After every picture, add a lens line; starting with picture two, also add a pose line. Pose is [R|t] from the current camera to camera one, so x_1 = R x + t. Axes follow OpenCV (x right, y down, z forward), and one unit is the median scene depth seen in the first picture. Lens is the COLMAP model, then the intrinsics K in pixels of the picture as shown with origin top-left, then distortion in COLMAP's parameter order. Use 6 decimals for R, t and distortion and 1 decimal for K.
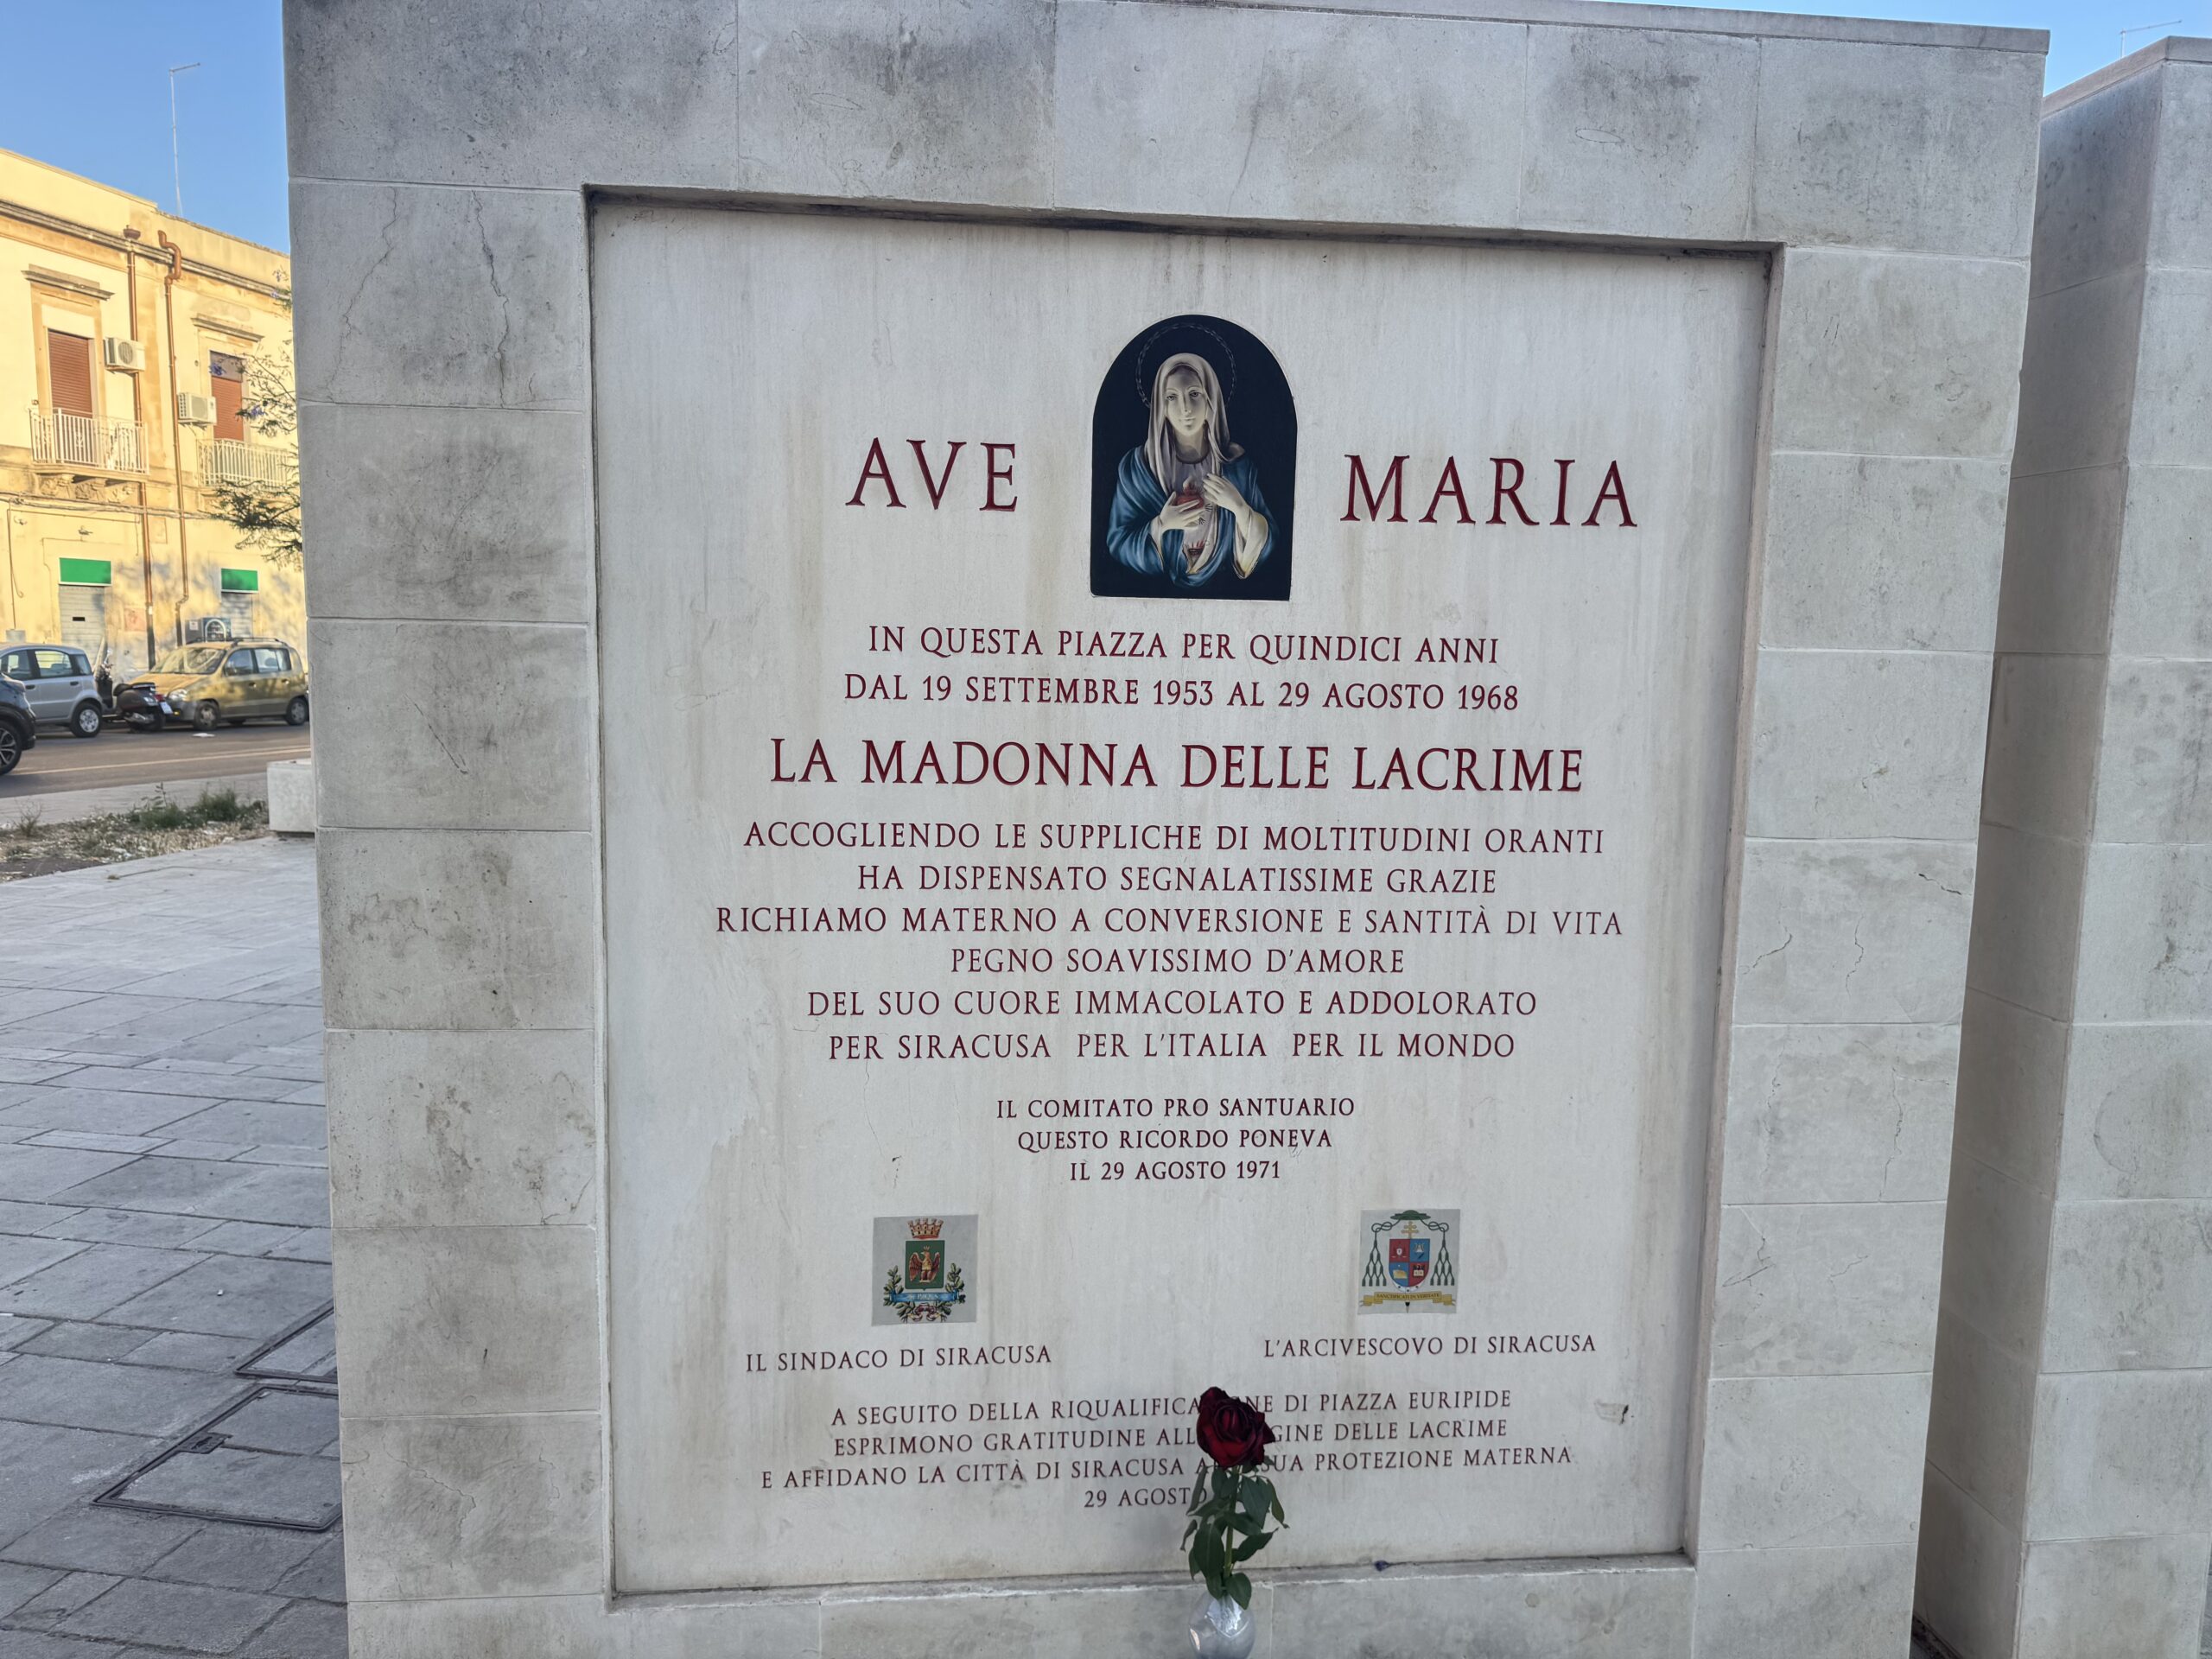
lens RADIAL K [[1547.1, 0, 1106.0], [0, 1547.1, 829.5], [0, 0, 1]] dist [0.100797, -0.168264]
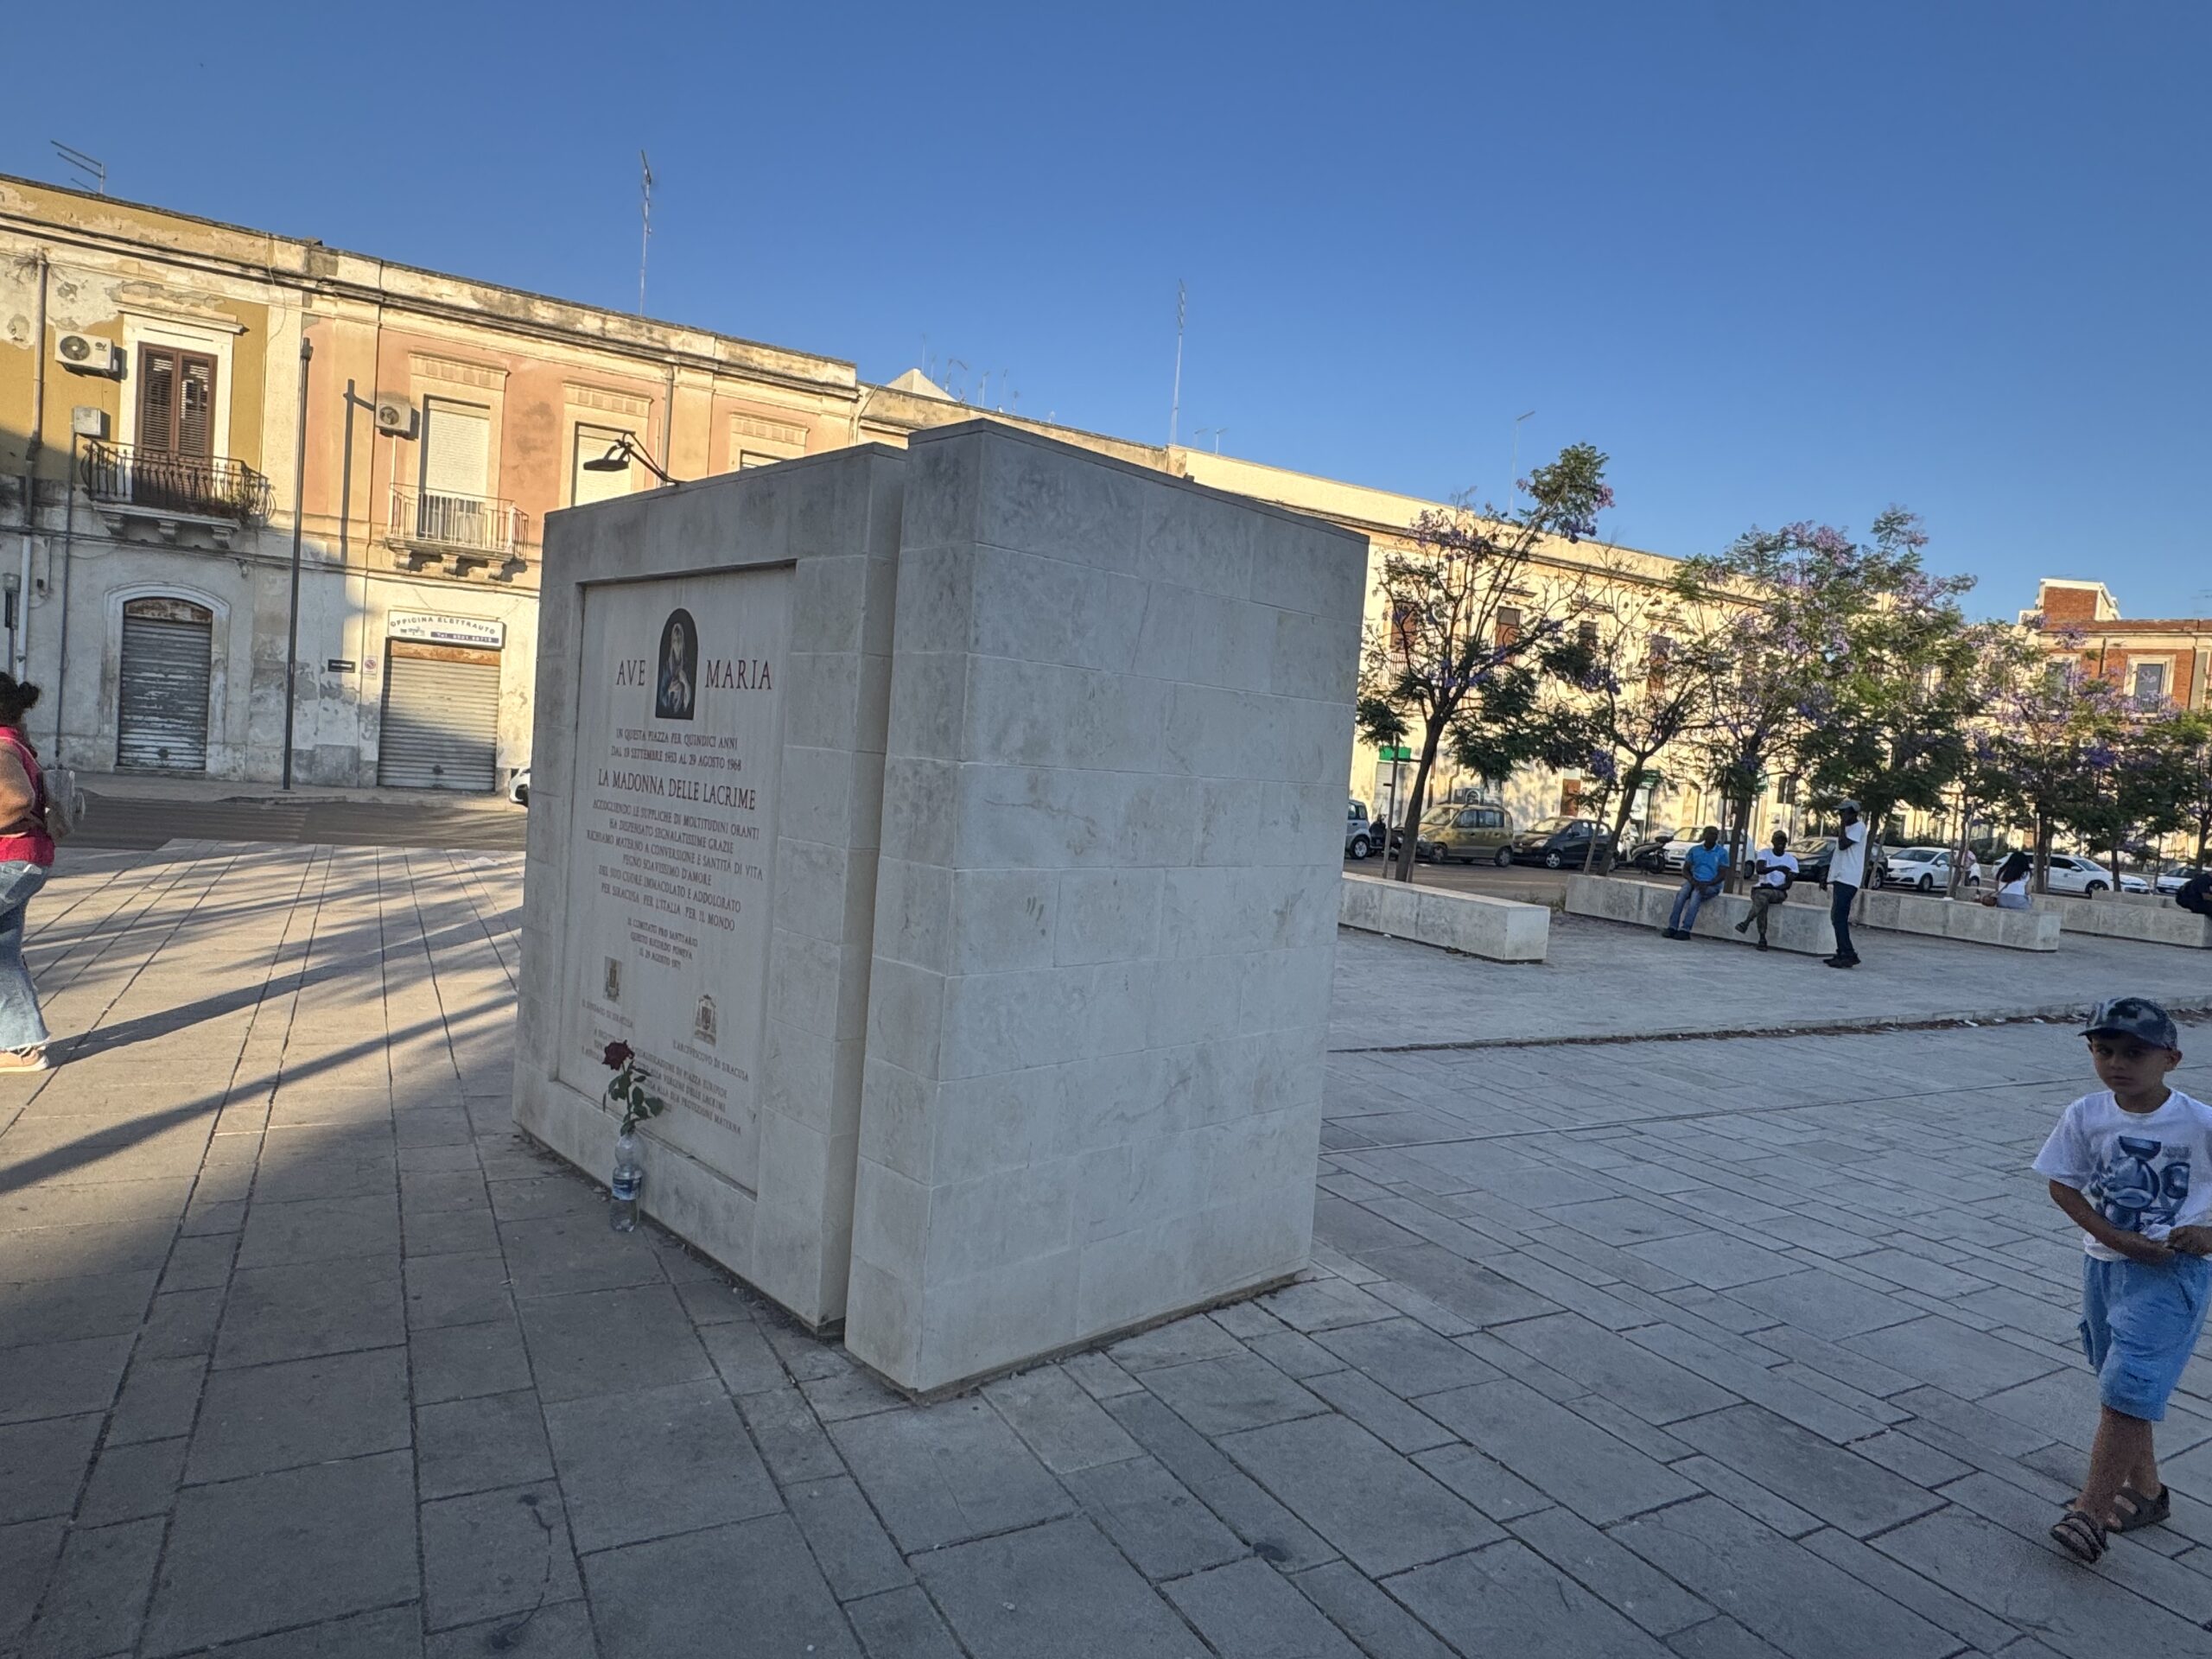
lens RADIAL K [[1286.1, 0, 1106.0], [0, 1286.1, 829.5], [0, 0, 1]] dist [-0.024748, -0.000081]
pose [[0.636638, 0.069991, -0.767980, 1.985653], [-0.156140, 0.986945, -0.039490, -0.003545], [0.755190, 0.145053, 0.639256, 0.237200]]
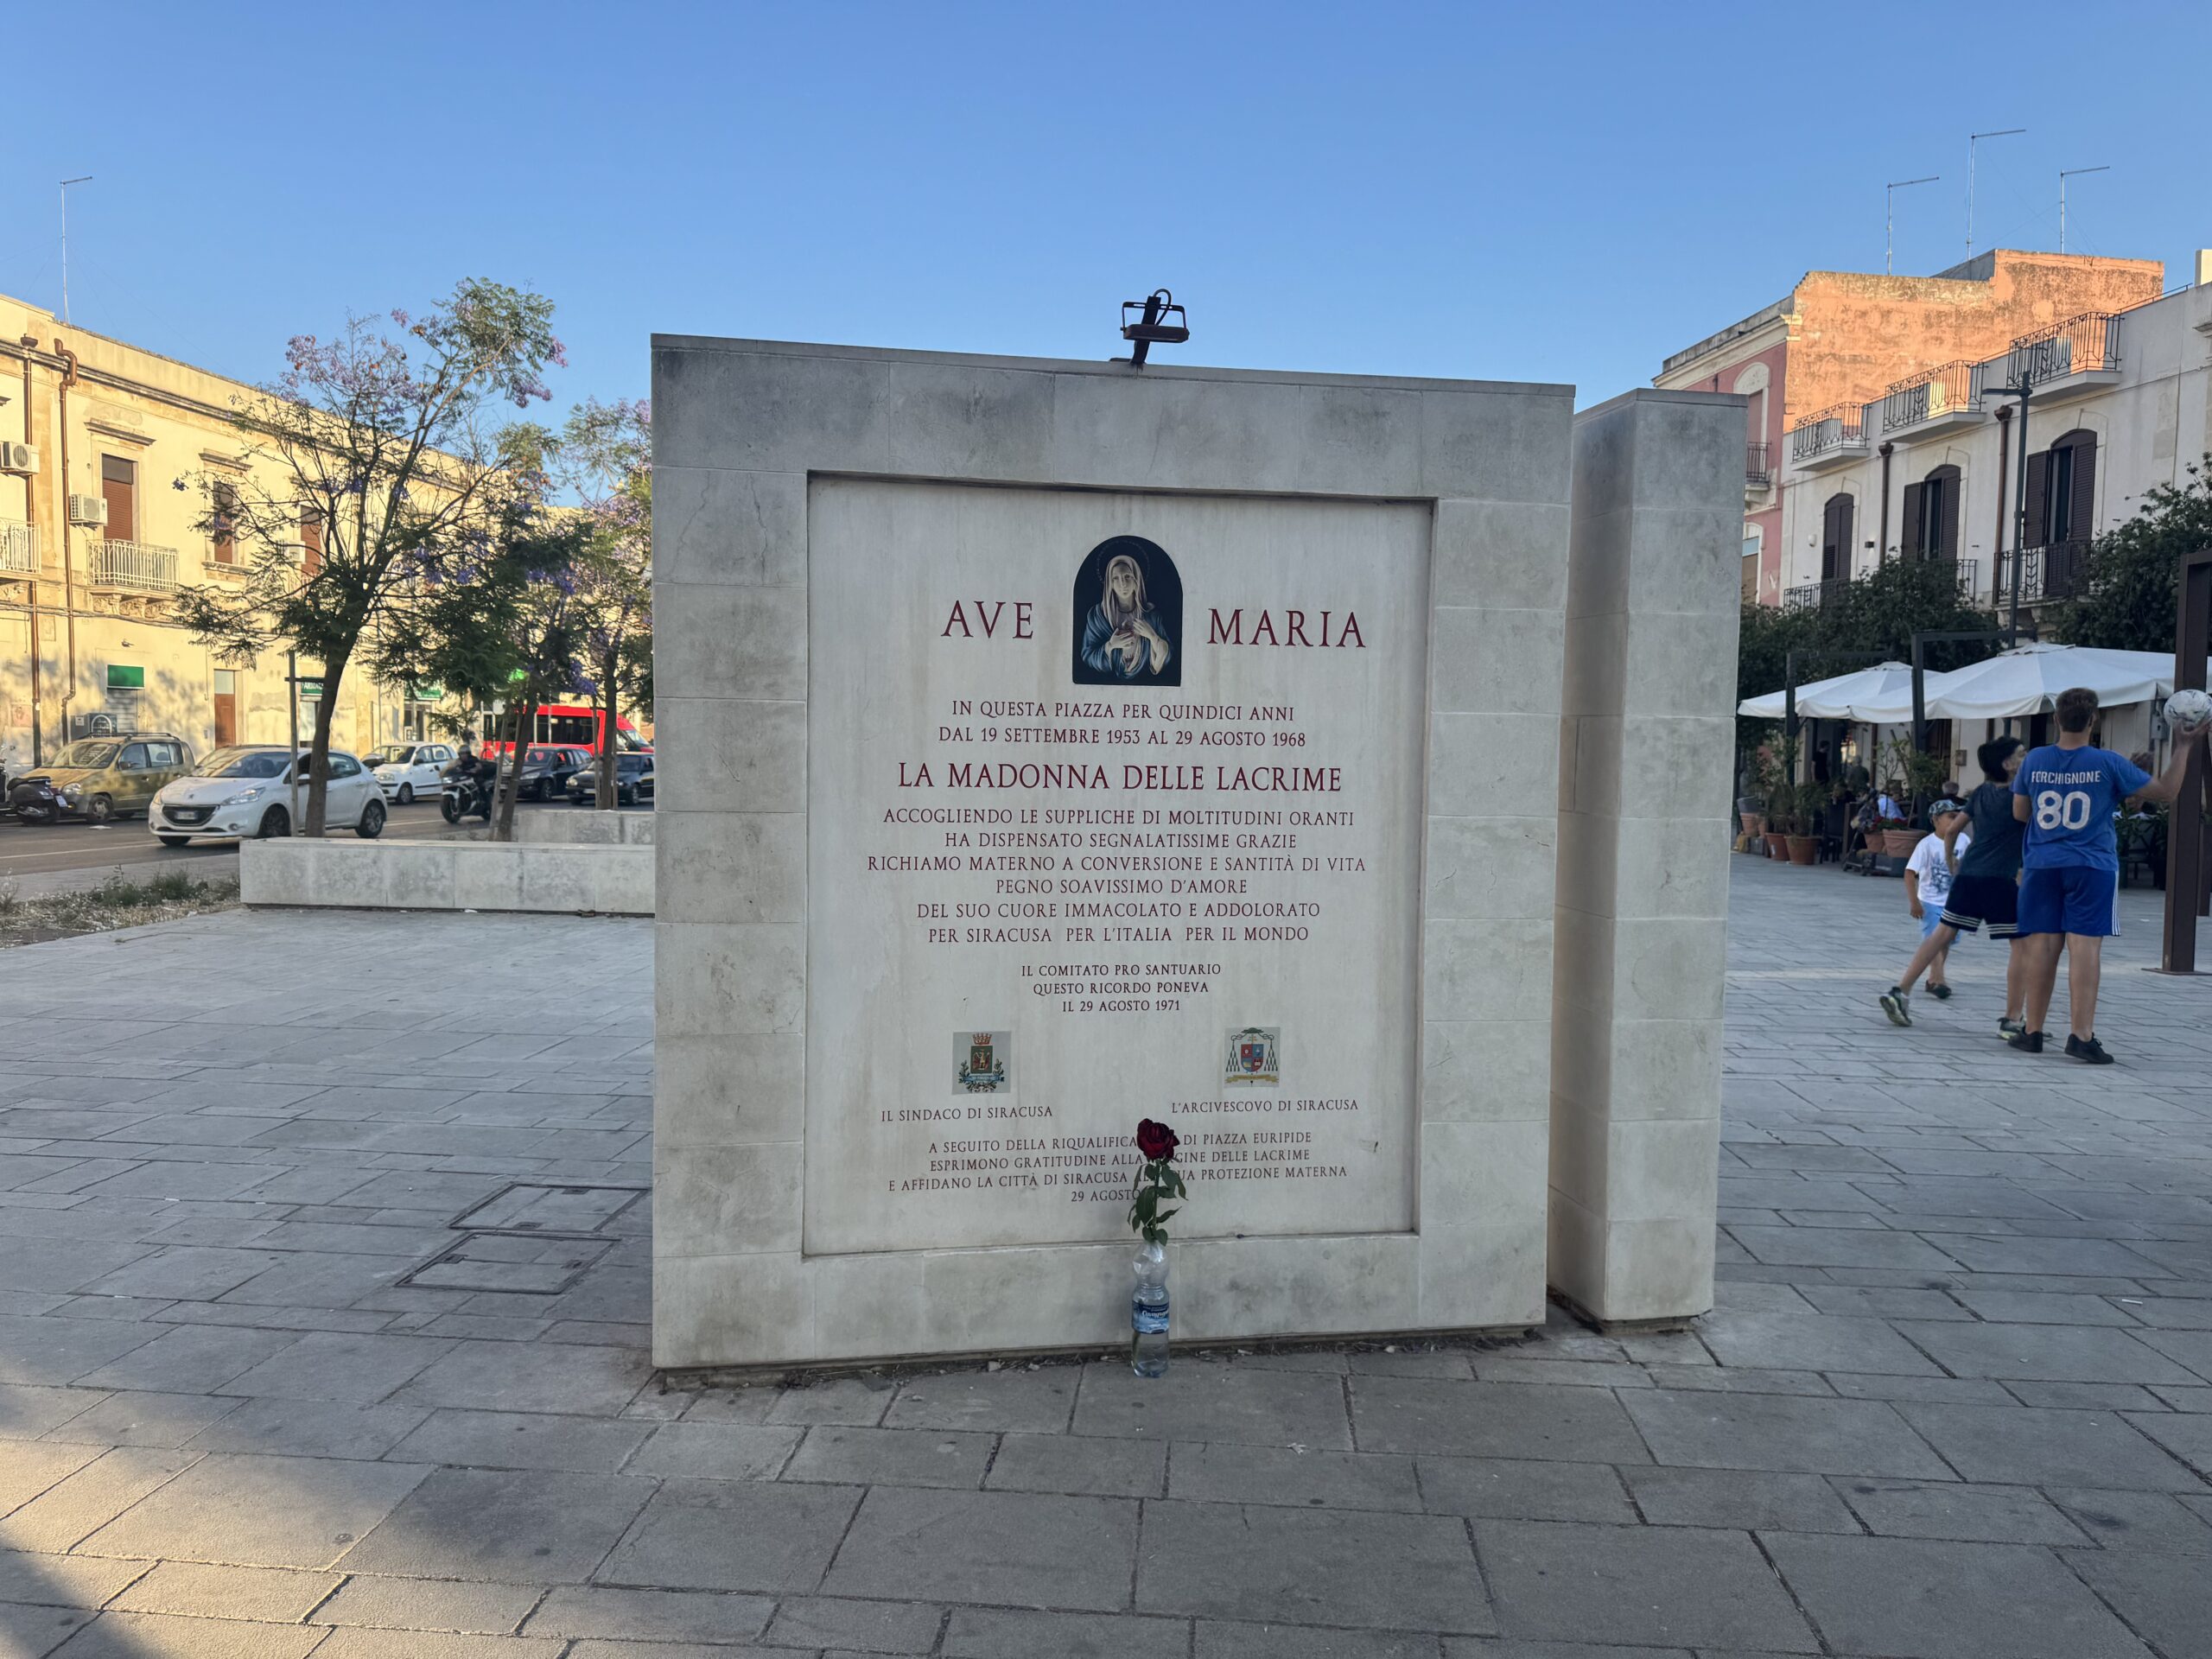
lens RADIAL K [[1552.7, 0, 1081.2], [0, 1552.7, 835.0], [0, 0, 1]] dist [0.100808, -0.193650]
pose [[0.997630, -0.009263, 0.068183, -0.121492], [0.013031, 0.998400, -0.055028, 0.122800], [-0.067564, 0.055786, 0.996154, -0.783815]]
